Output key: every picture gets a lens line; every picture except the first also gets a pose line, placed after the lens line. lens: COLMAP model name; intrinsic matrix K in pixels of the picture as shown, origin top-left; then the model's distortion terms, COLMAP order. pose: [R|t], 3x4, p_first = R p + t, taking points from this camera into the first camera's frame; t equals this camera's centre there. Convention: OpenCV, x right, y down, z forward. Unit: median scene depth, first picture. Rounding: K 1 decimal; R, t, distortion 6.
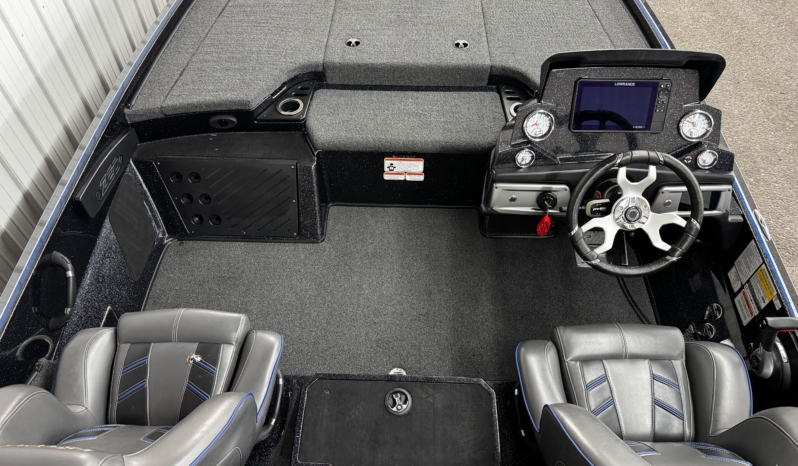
lens RADIAL K [[584.0, 0, 395.0], [0, 584.0, 237.8], [0, 0, 1]] dist [0.072675, -0.100045]
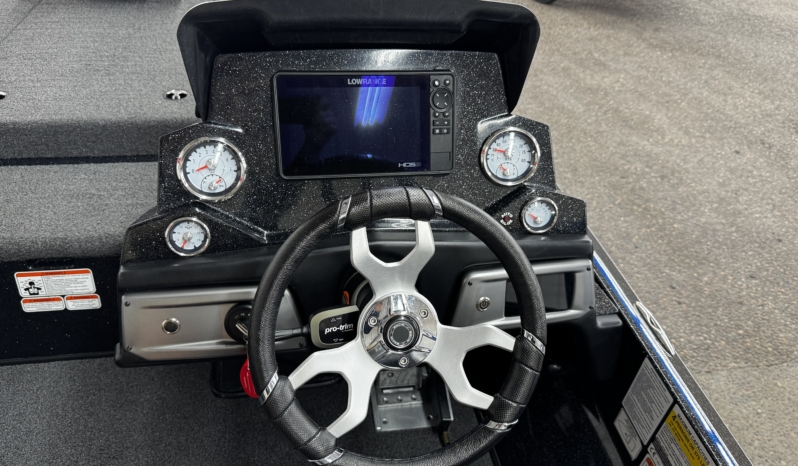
lens RADIAL K [[584.0, 0, 391.6], [0, 584.0, 234.2], [0, 0, 1]] dist [0.072675, -0.100045]
pose [[0.977397, -0.069122, 0.199793, 0.288557], [0.112008, 0.970812, -0.212082, -0.018484], [-0.179302, 0.229666, 0.956611, 0.517842]]
